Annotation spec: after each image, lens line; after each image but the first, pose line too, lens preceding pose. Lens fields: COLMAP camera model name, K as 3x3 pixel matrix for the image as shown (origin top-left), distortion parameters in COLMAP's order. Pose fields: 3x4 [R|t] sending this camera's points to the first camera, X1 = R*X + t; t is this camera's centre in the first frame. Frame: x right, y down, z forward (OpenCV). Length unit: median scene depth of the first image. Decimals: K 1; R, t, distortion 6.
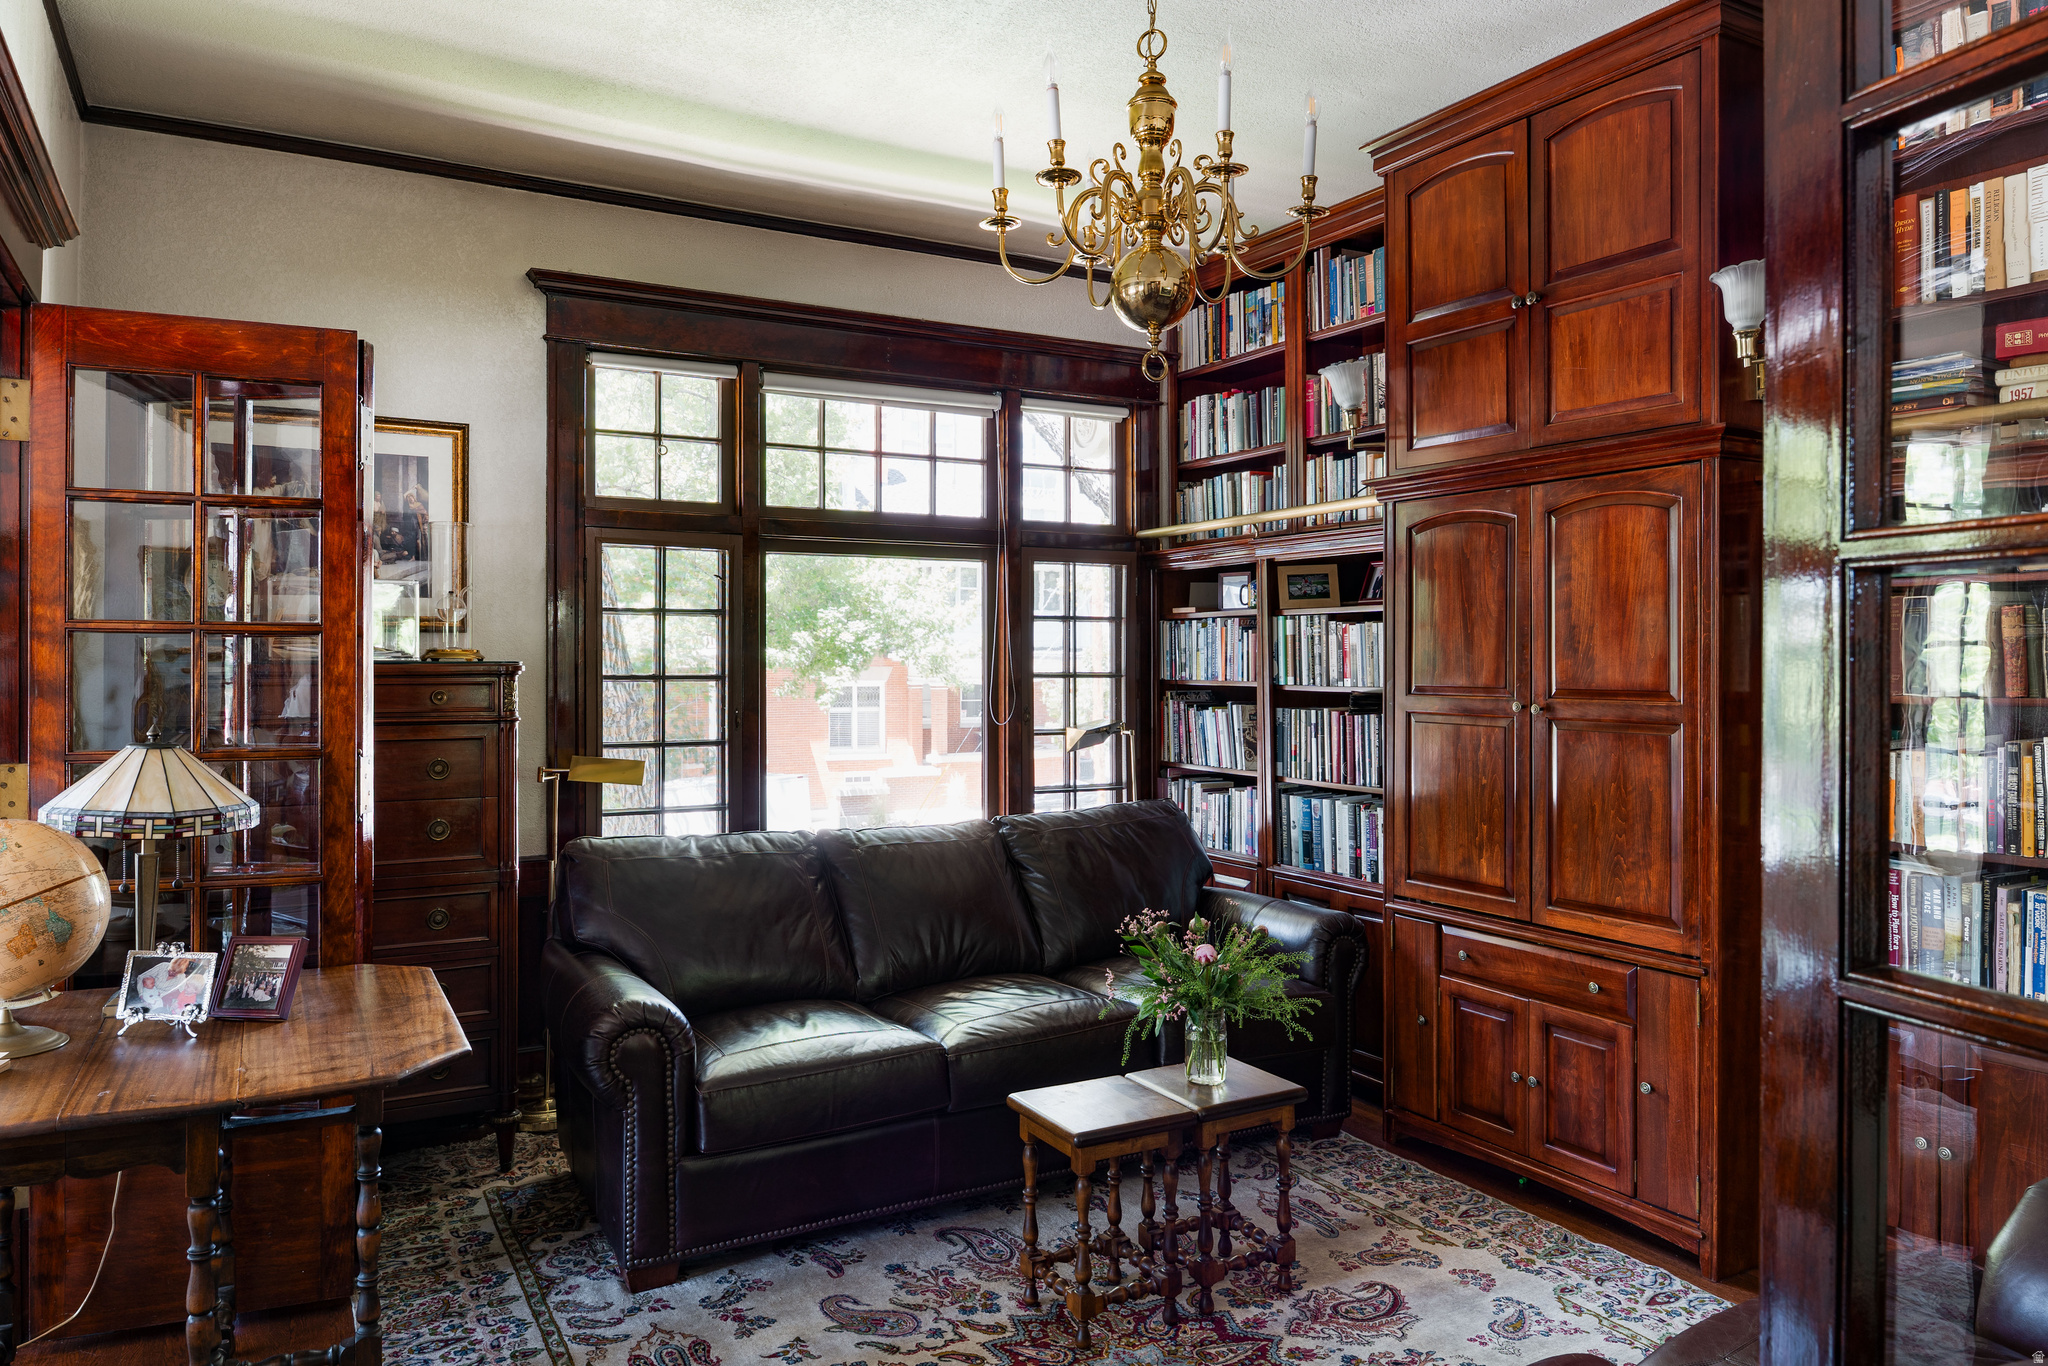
lens RADIAL K [[1383.6, 0, 1034.5], [0, 1383.6, 657.1], [0, 0, 1]] dist [-0.001692, -0.003702]
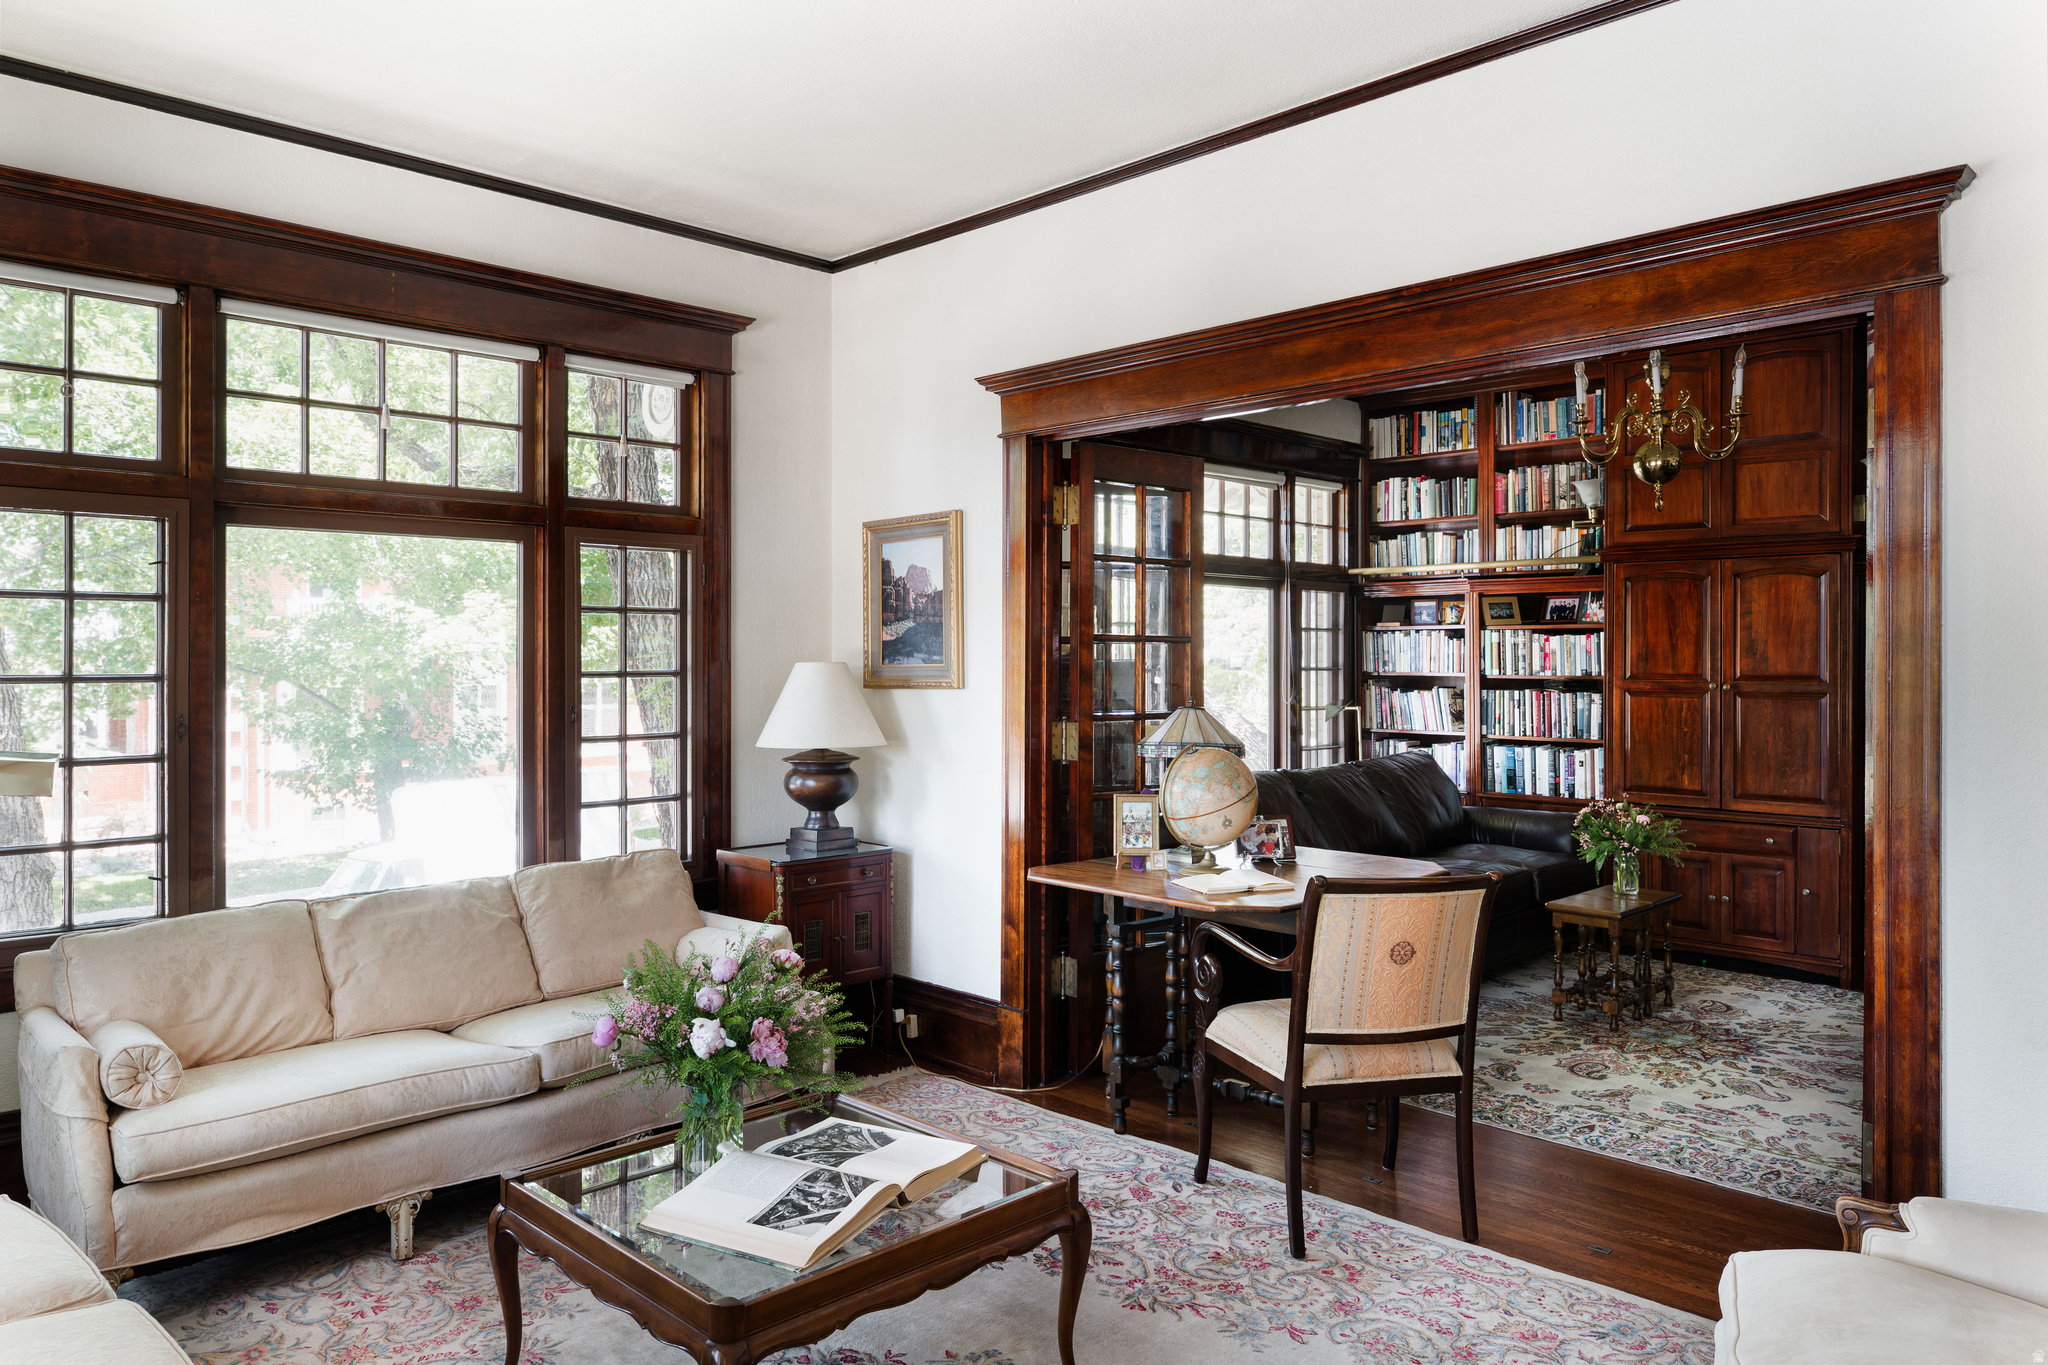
lens RADIAL K [[1383.1, 0, 1021.1], [0, 1383.1, 652.1], [0, 0, 1]] dist [-0.003021, -0.001679]
pose [[0.965275, 0.005391, 0.261180, -0.729201], [-0.004444, 0.999981, -0.004218, 0.003585], [-0.261198, 0.002911, 0.965281, -0.349013]]
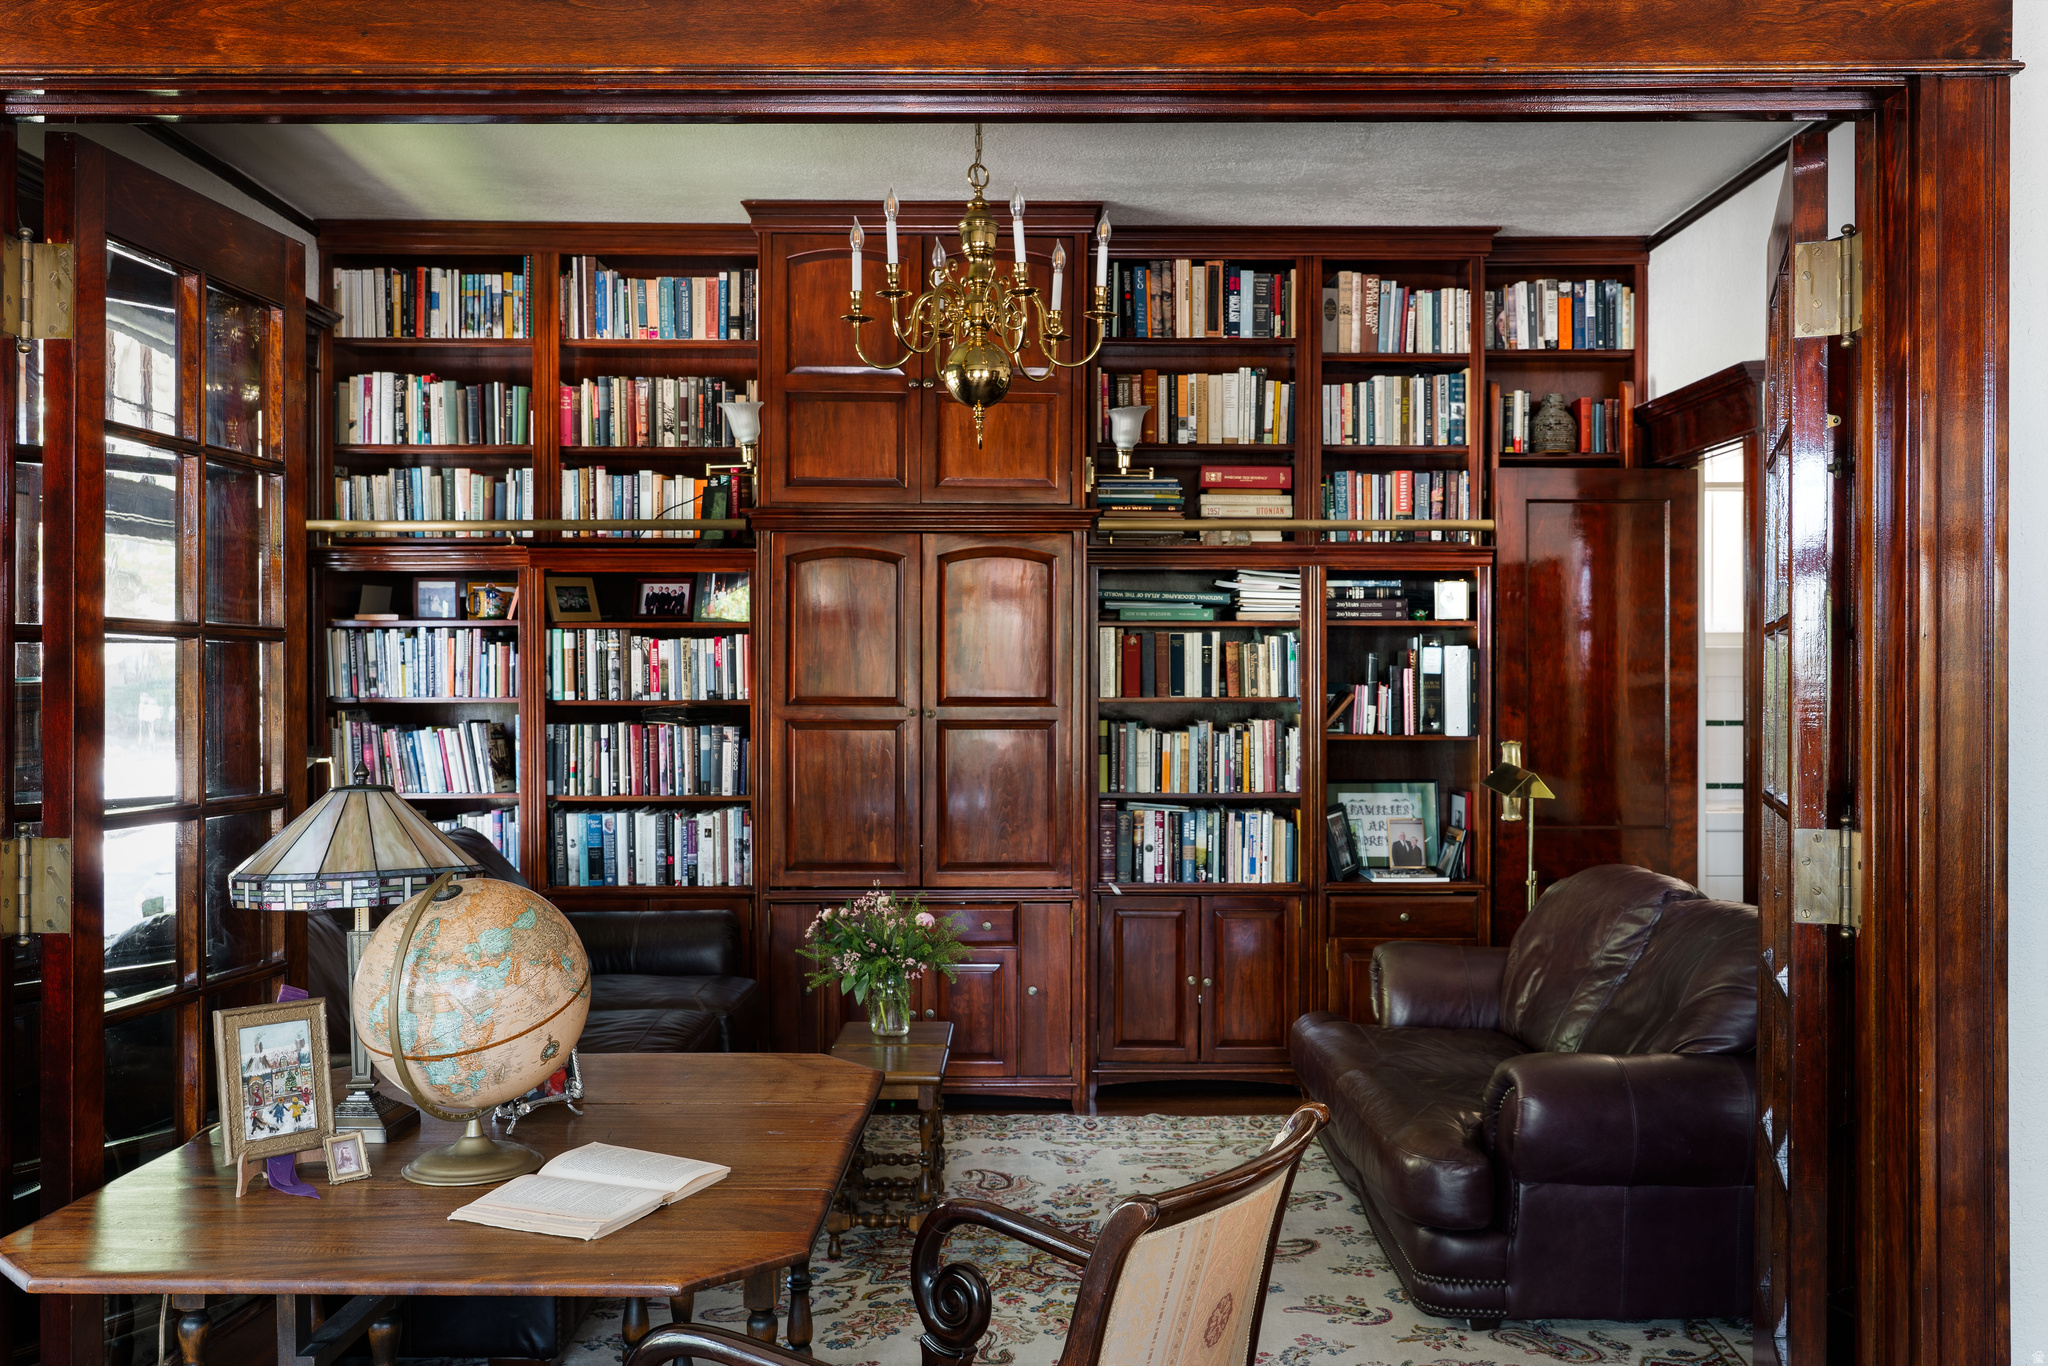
lens RADIAL K [[1742.2, 0, 1032.7], [0, 1742.2, 673.3], [0, 0, 1]] dist [-0.000871, 0.003701]
pose [[0.482704, 0.003292, 0.875778, -0.733215], [-0.001945, 0.999995, -0.002687, 0.003852], [-0.875782, -0.000406, 0.482707, 0.123520]]
